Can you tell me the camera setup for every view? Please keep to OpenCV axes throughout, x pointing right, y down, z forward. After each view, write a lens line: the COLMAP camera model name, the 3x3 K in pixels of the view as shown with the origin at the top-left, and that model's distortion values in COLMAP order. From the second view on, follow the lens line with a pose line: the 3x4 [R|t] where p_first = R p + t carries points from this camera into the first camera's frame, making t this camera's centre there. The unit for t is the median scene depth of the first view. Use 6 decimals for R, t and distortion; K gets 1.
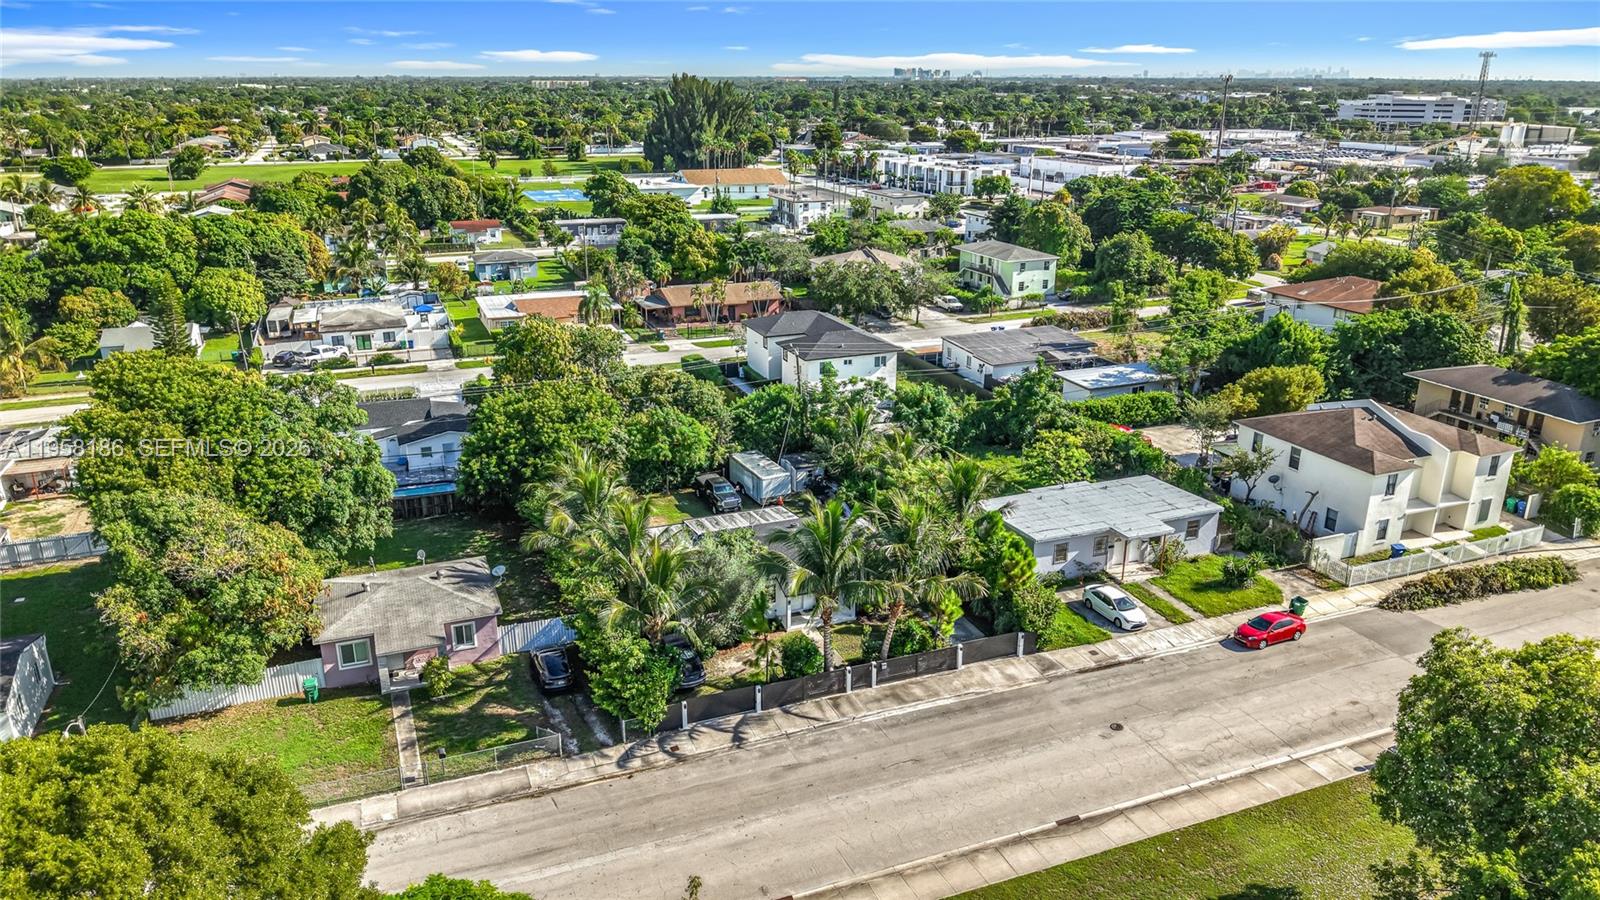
lens RADIAL K [[1147.8, 0, 820.2], [0, 1147.8, 398.7], [0, 0, 1]] dist [0.030169, -0.003204]
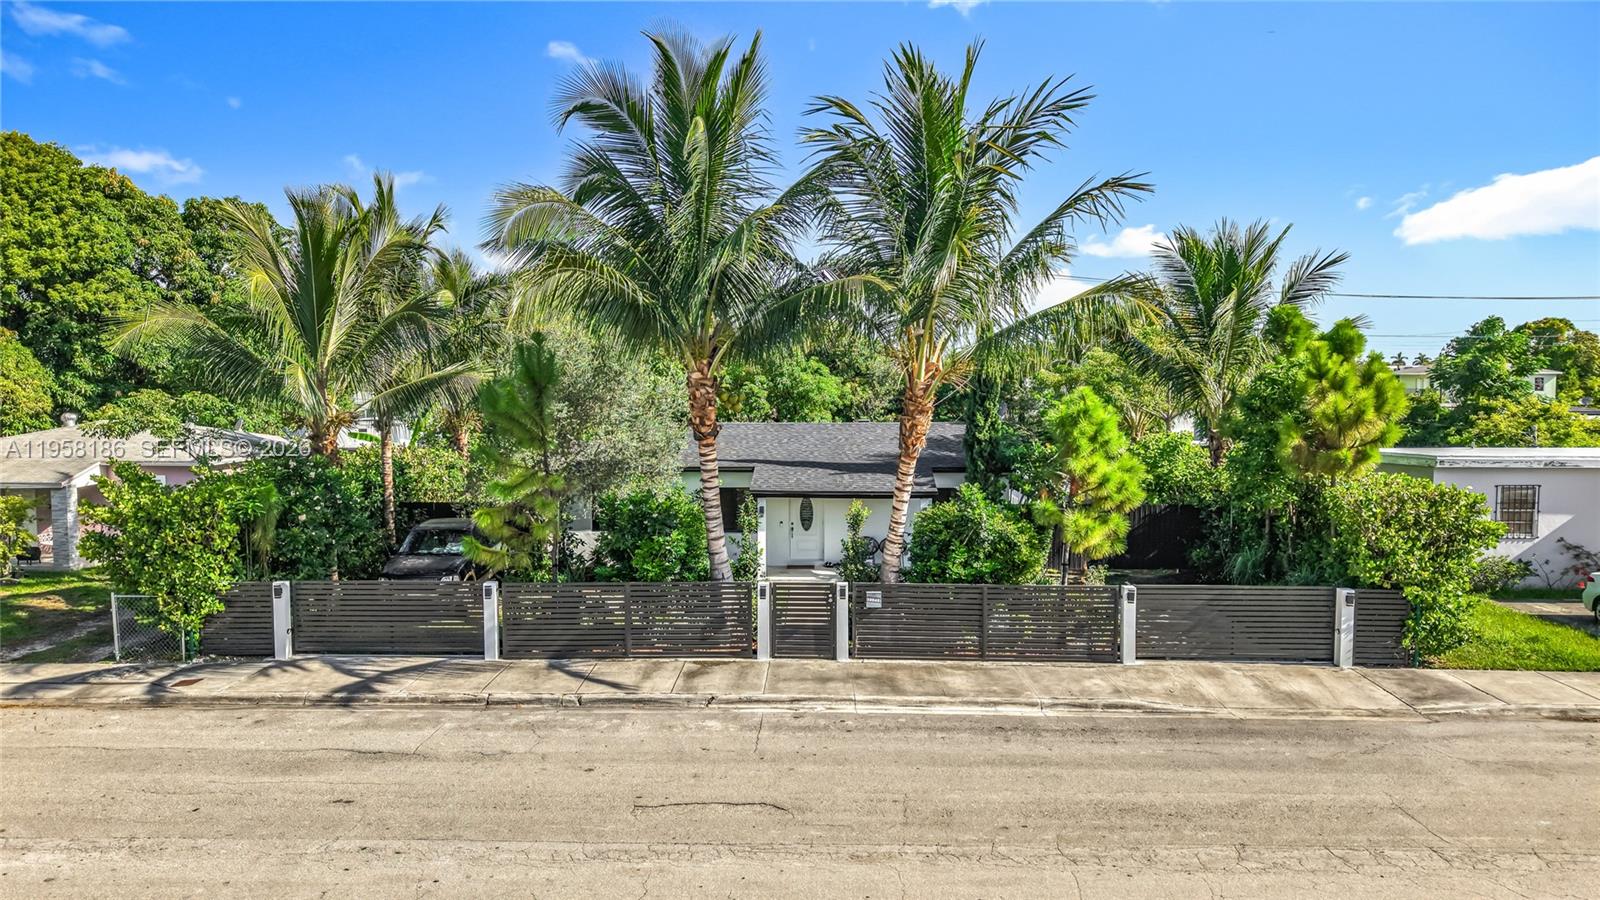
lens RADIAL K [[1097.8, 0, 800.0], [0, 1097.8, 450.0], [0, 0, 1]] dist [0.026110, -0.032538]
pose [[0.914147, 0.020532, -0.404862, 0.163161], [-0.108067, 0.974918, -0.194566, 0.248467], [0.390712, 0.221614, 0.893438, 0.669997]]
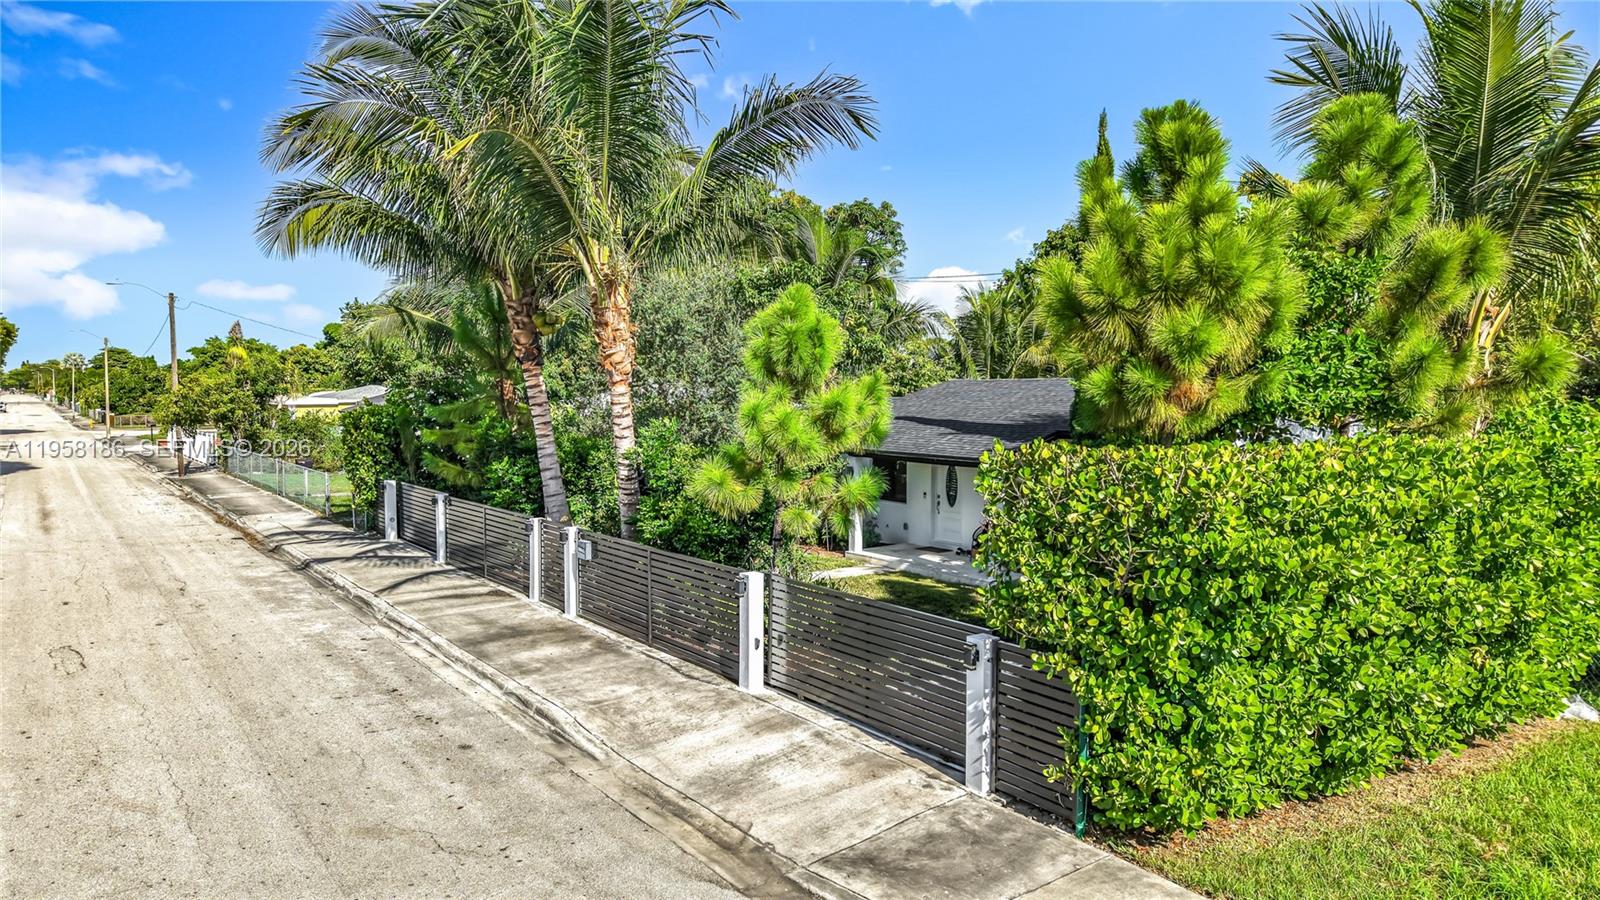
lens RADIAL K [[1058.2, 0, 763.0], [0, 1058.2, 449.1], [0, 0, 1]] dist [0.001099, -0.000313]
pose [[0.215153, 0.049941, -0.975303, 0.322352], [-0.270986, 0.962526, -0.010493, 0.192502], [0.938230, 0.266551, 0.220624, 0.952704]]
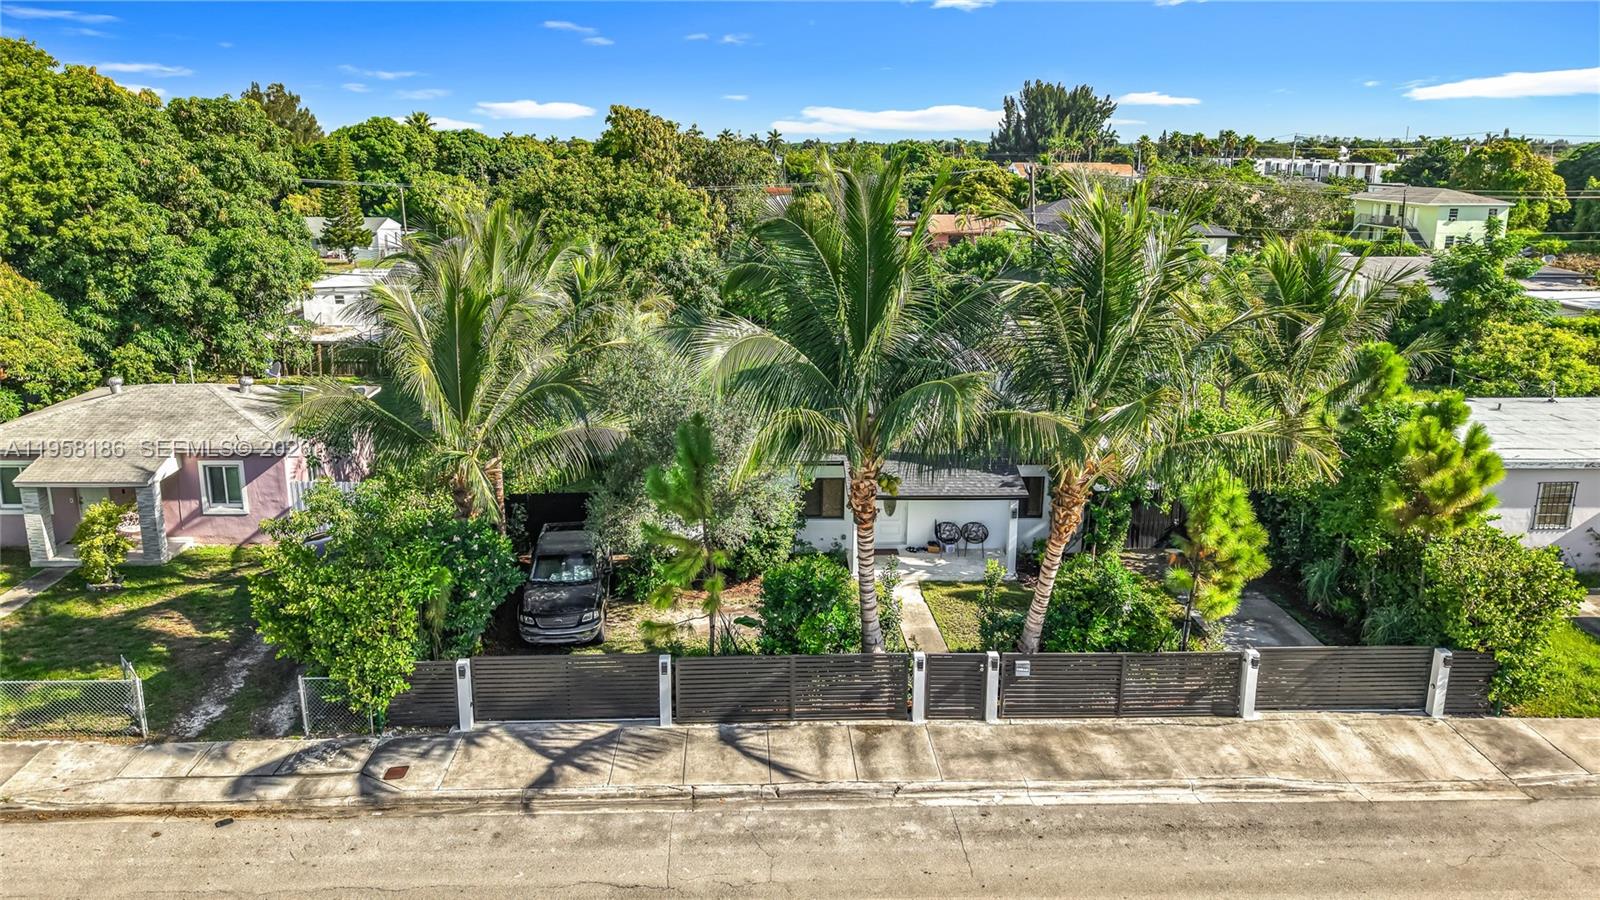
lens RADIAL K [[1123.0, 0, 785.6], [0, 1123.0, 400.7], [0, 0, 1]] dist [0.004001, -0.003597]
pose [[0.937237, 0.075992, -0.340313, 0.098176], [-0.096047, 0.994471, -0.042453, 0.164617], [0.335205, 0.072475, 0.939353, 0.610446]]
